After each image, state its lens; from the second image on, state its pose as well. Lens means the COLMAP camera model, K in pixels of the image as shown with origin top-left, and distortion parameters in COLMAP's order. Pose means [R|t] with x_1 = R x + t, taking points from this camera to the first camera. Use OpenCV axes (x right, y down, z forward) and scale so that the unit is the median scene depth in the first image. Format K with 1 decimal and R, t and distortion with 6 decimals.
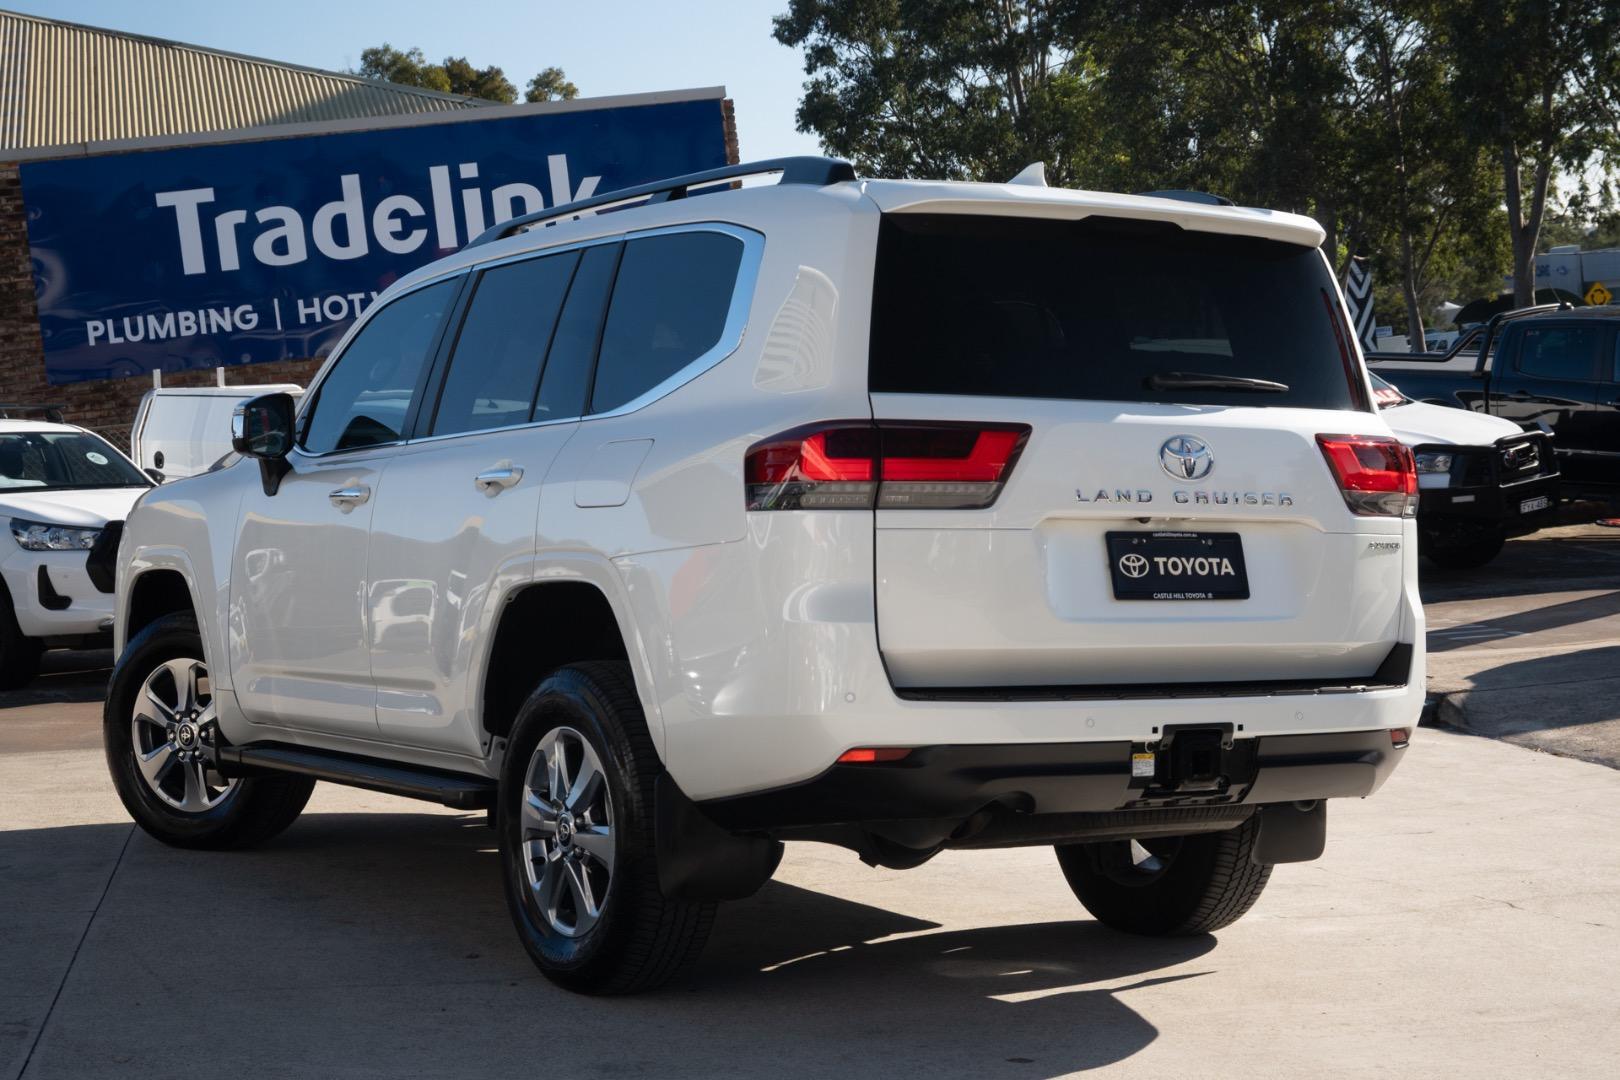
lens RADIAL K [[2824.7, 0, 810.0], [0, 2824.7, 540.0], [0, 0, 1]] dist [0.008354, -0.006980]
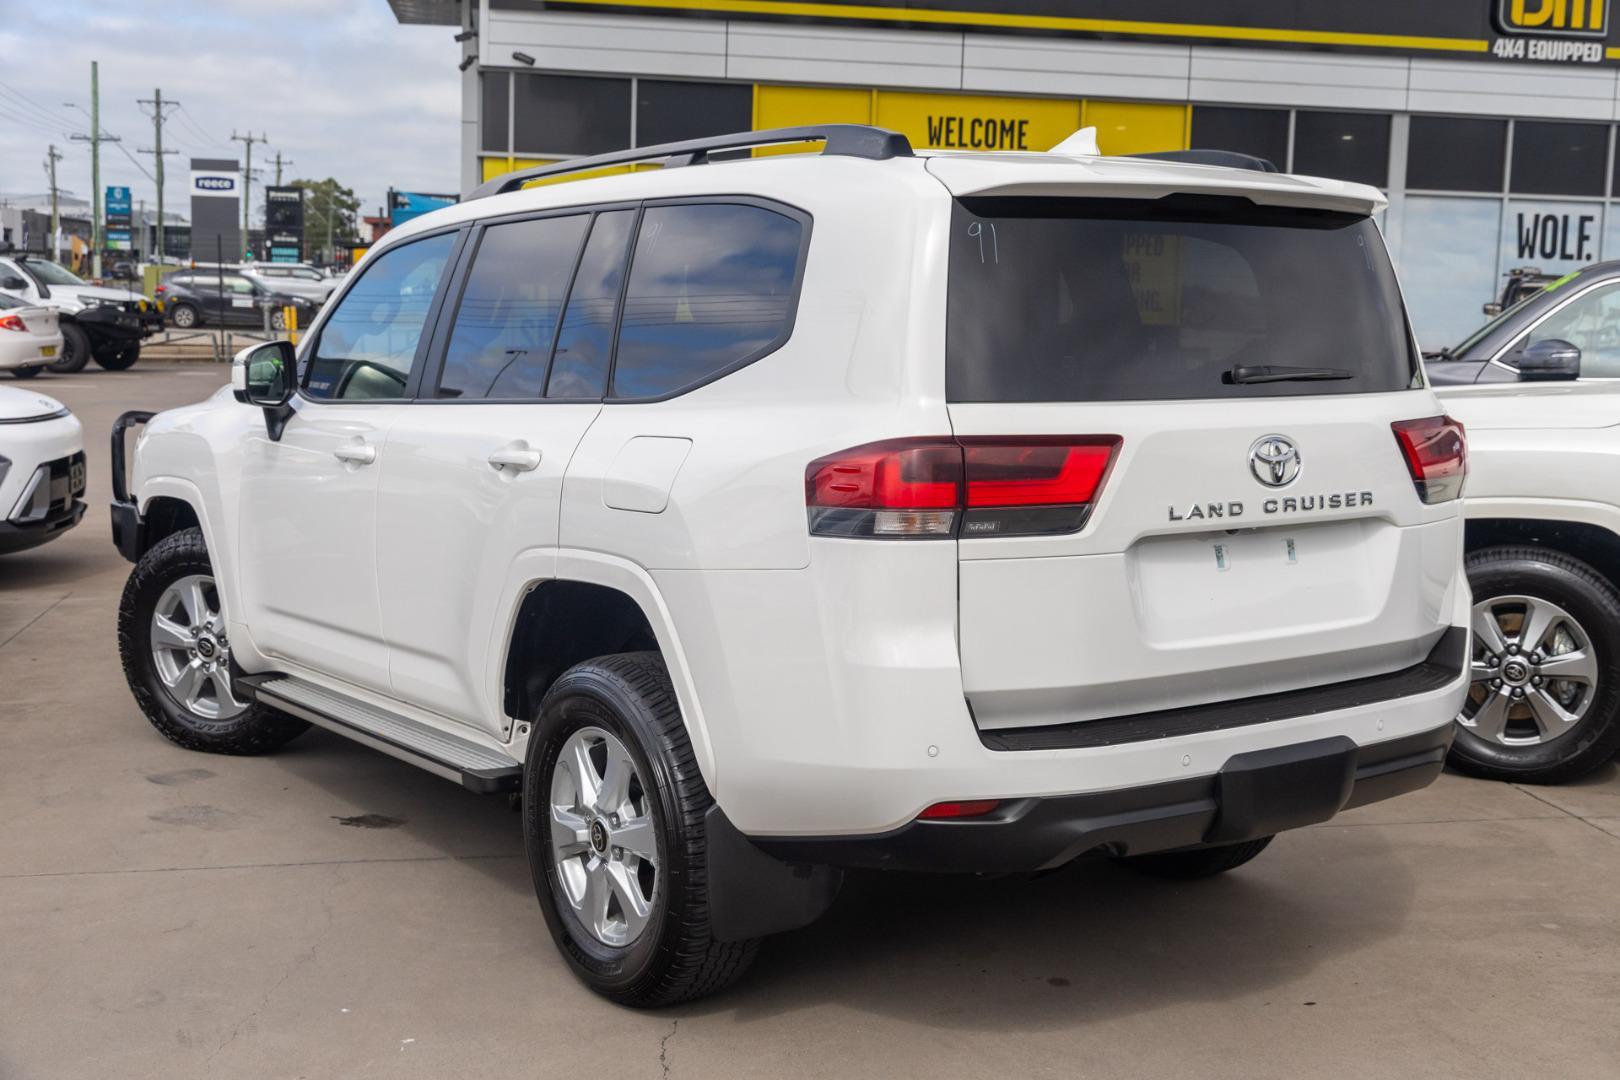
lens RADIAL K [[1982.4, 0, 810.0], [0, 1982.4, 540.0], [0, 0, 1]] dist [0.018921, 0.022021]
pose [[0.997663, -0.013108, 0.067055, -0.058671], [0.005549, 0.993727, 0.111694, -0.072398], [-0.068098, -0.111061, 0.991478, 0.341386]]
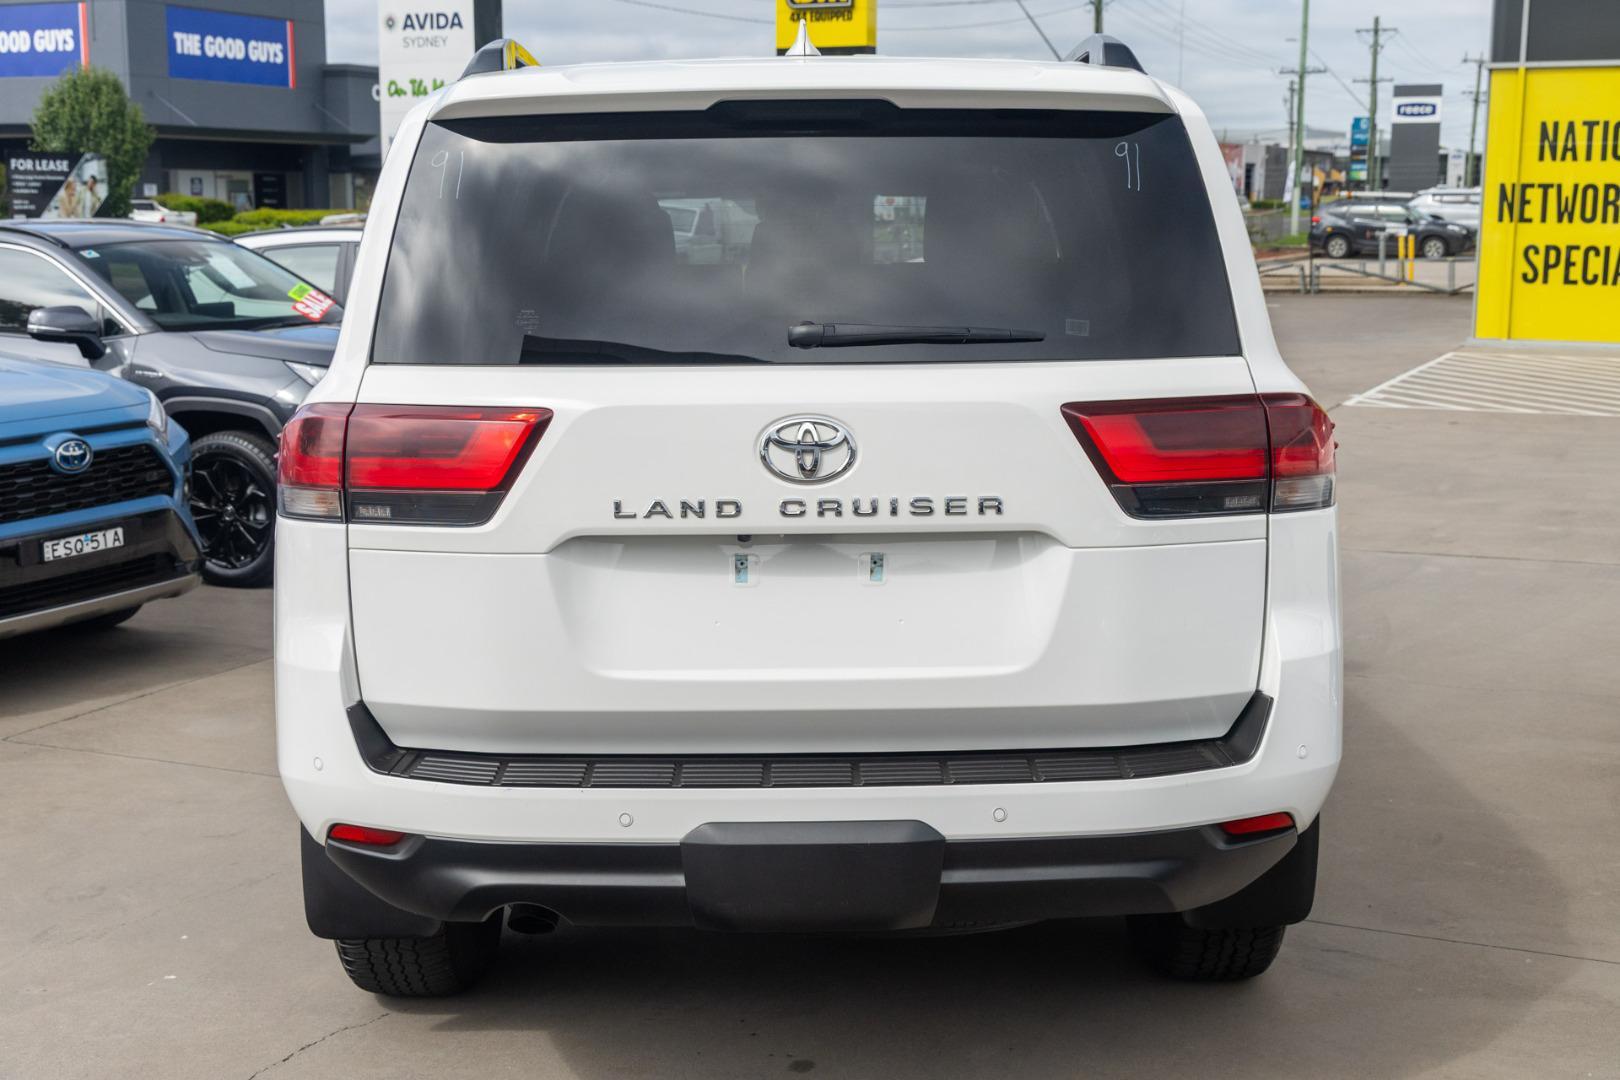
lens RADIAL K [[1982.4, 0, 810.0], [0, 1982.4, 540.0], [0, 0, 1]] dist [0.018921, 0.022021]
pose [[0.854864, 0.058849, -0.515503, 0.364322], [0.016277, 0.990016, 0.140012, -0.071598], [0.518596, -0.128082, 0.845371, 0.543455]]
